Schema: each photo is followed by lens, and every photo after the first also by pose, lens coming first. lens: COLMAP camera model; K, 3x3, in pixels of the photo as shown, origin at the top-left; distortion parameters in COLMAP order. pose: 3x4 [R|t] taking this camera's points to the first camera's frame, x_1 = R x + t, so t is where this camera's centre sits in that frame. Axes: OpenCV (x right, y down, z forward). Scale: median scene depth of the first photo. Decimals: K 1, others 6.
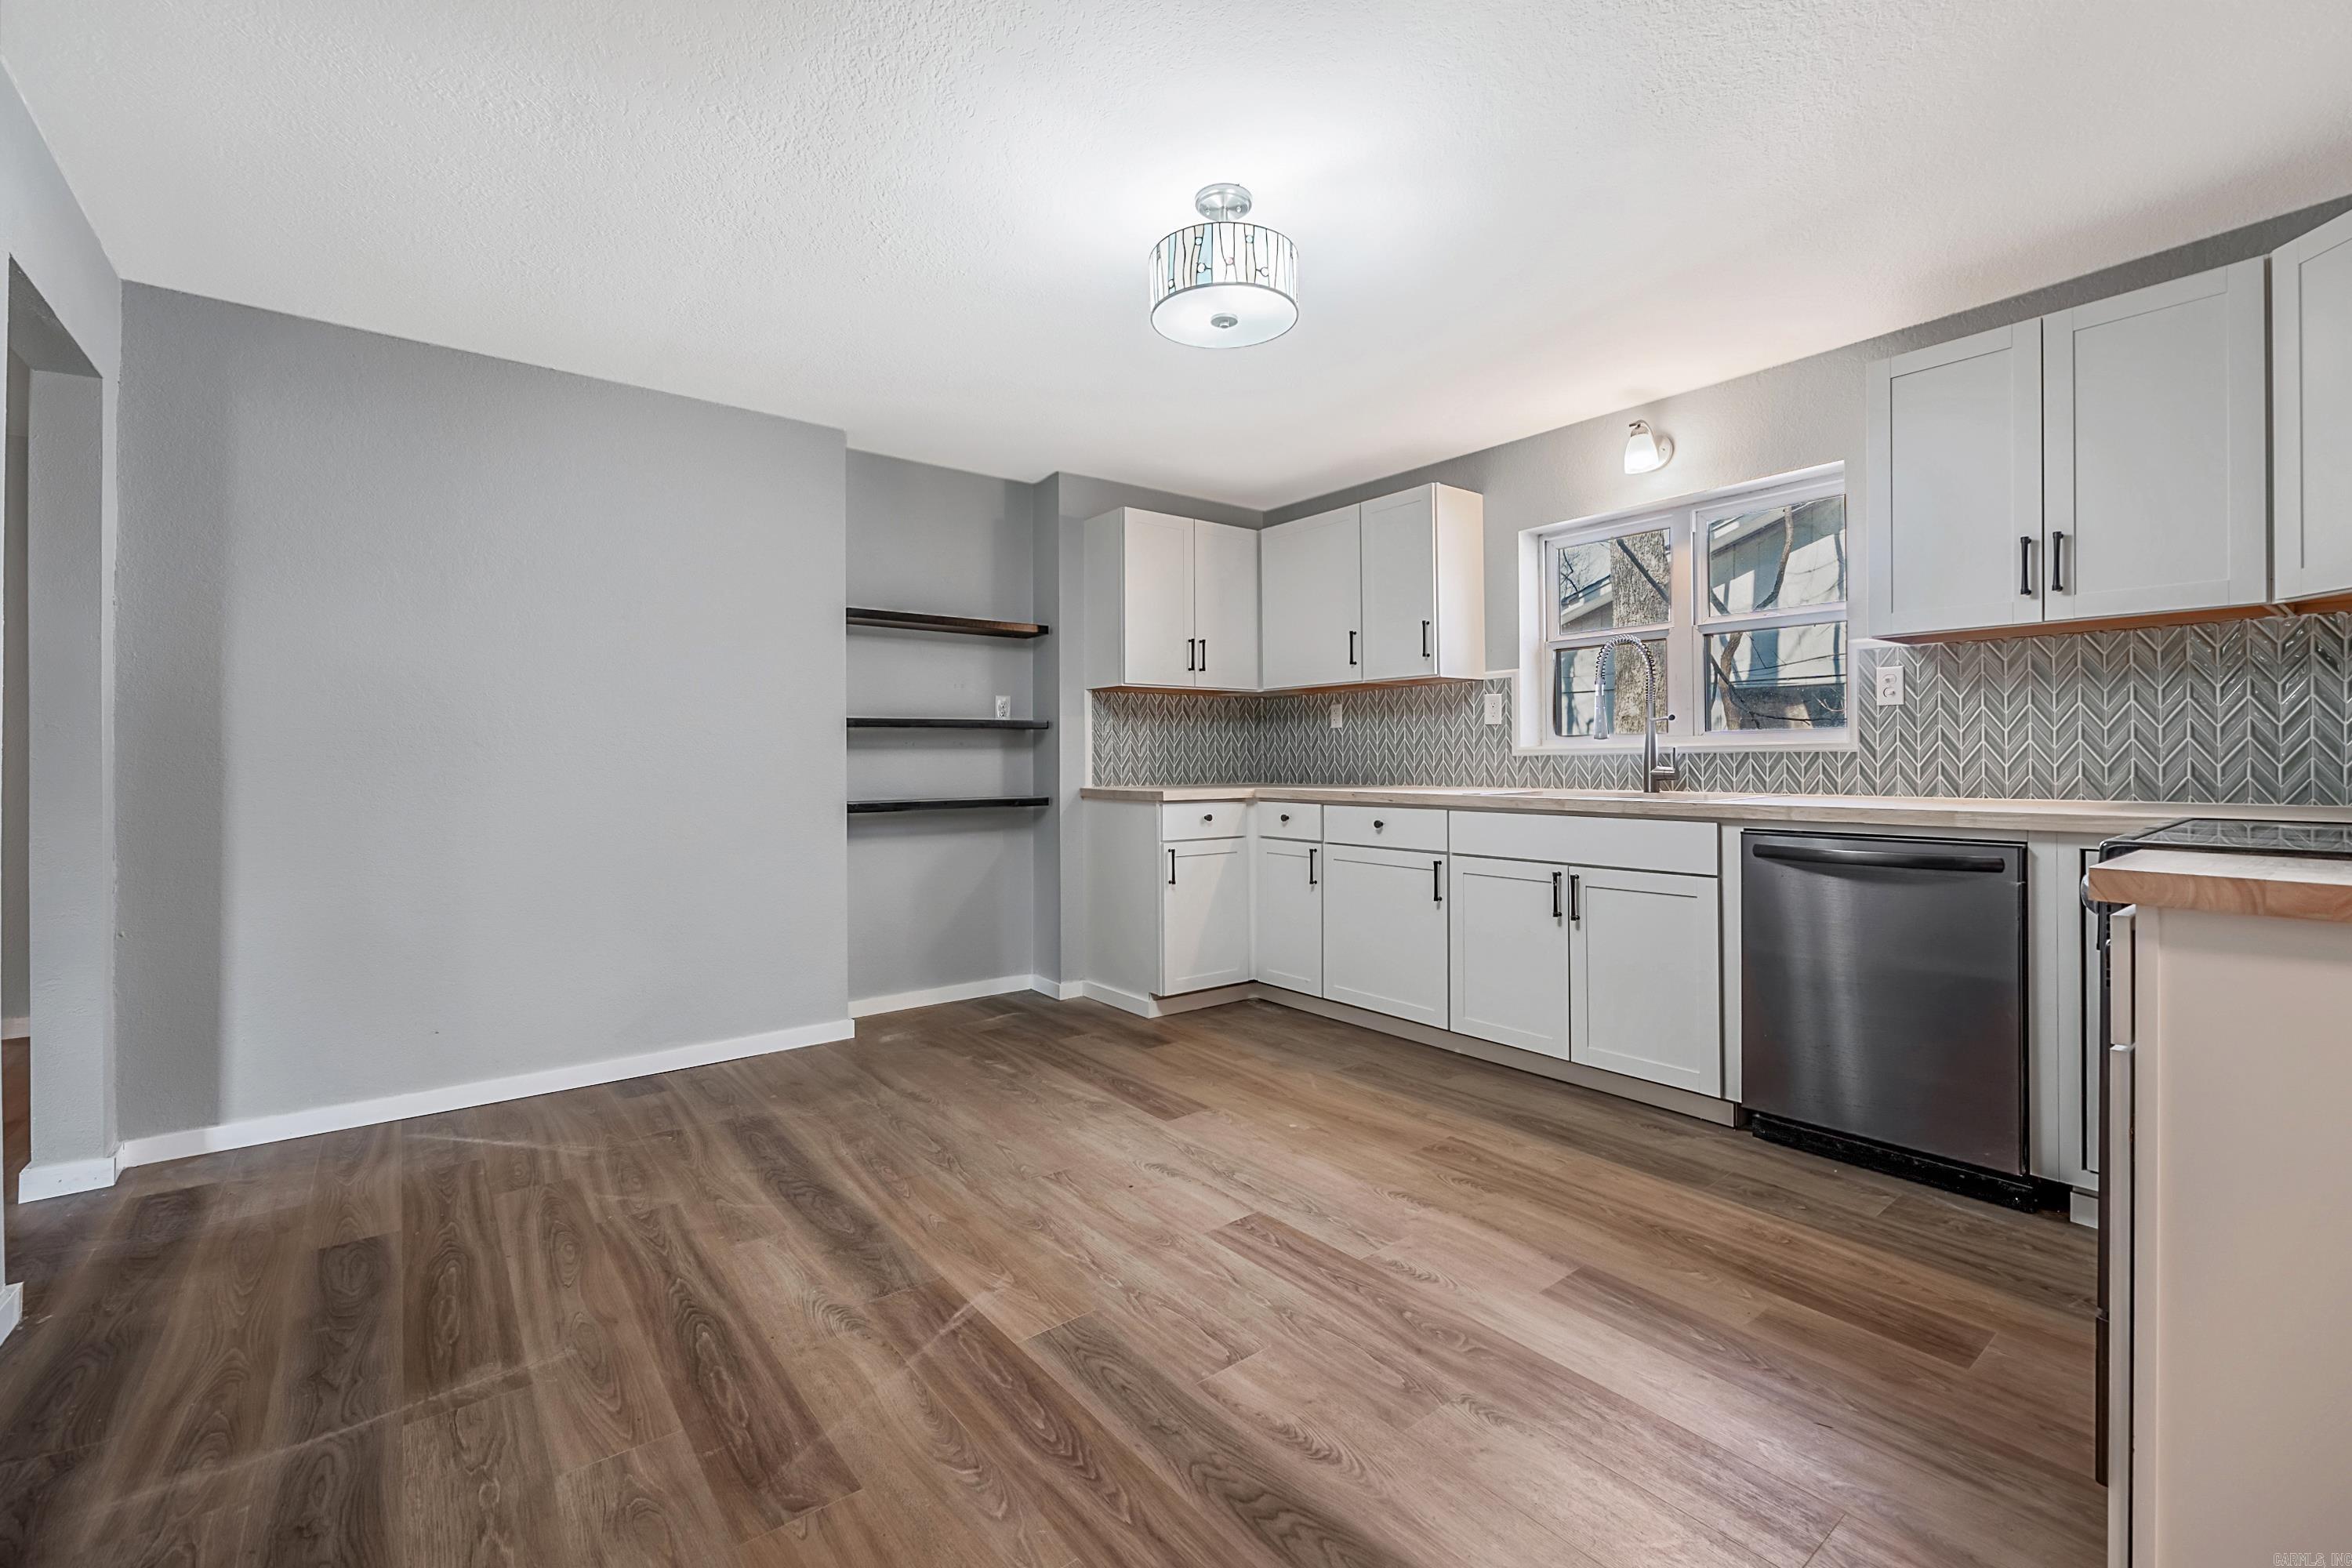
lens RADIAL K [[997.4, 0, 1182.7], [0, 997.4, 759.0], [0, 0, 1]] dist [-0.009614, -0.000154]
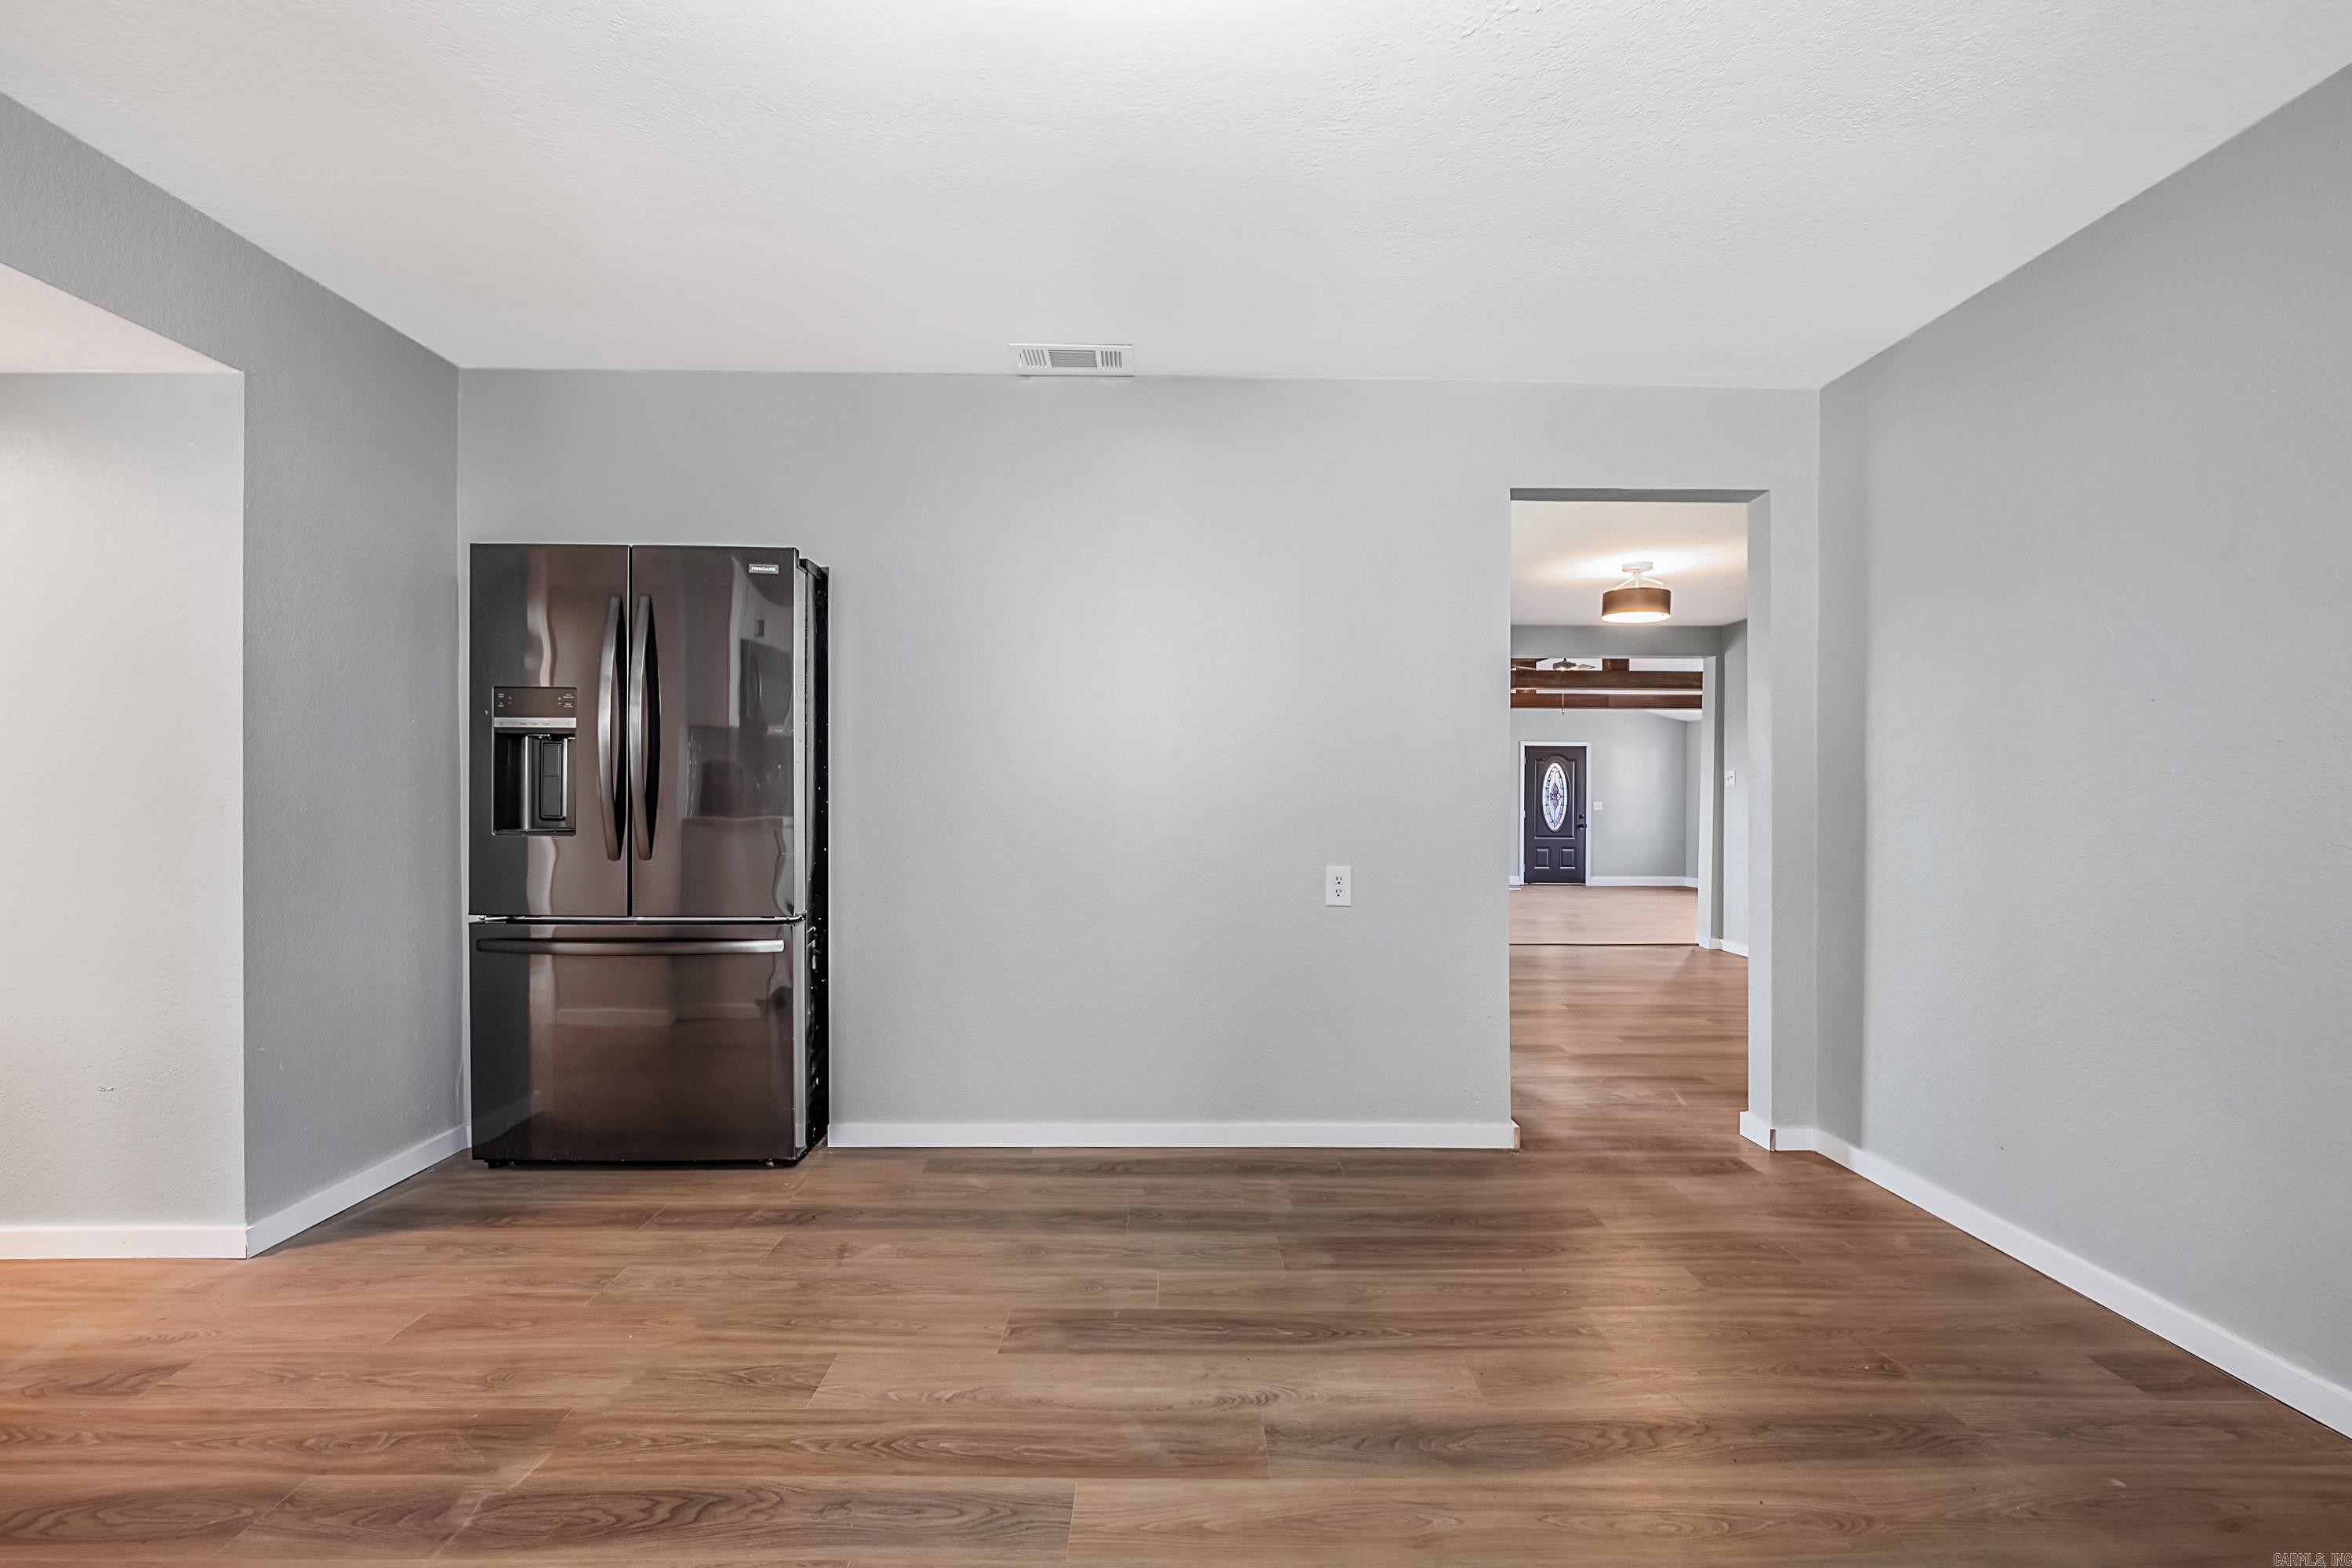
lens RADIAL K [[1014.3, 0, 1178.9], [0, 1014.3, 791.3], [0, 0, 1]] dist [-0.004829, -0.000282]
pose [[-0.618883, -0.003914, -0.785473, 0.507043], [0.000621, 0.999985, -0.005472, -0.006565], [0.785483, -0.003874, -0.618871, 1.737987]]
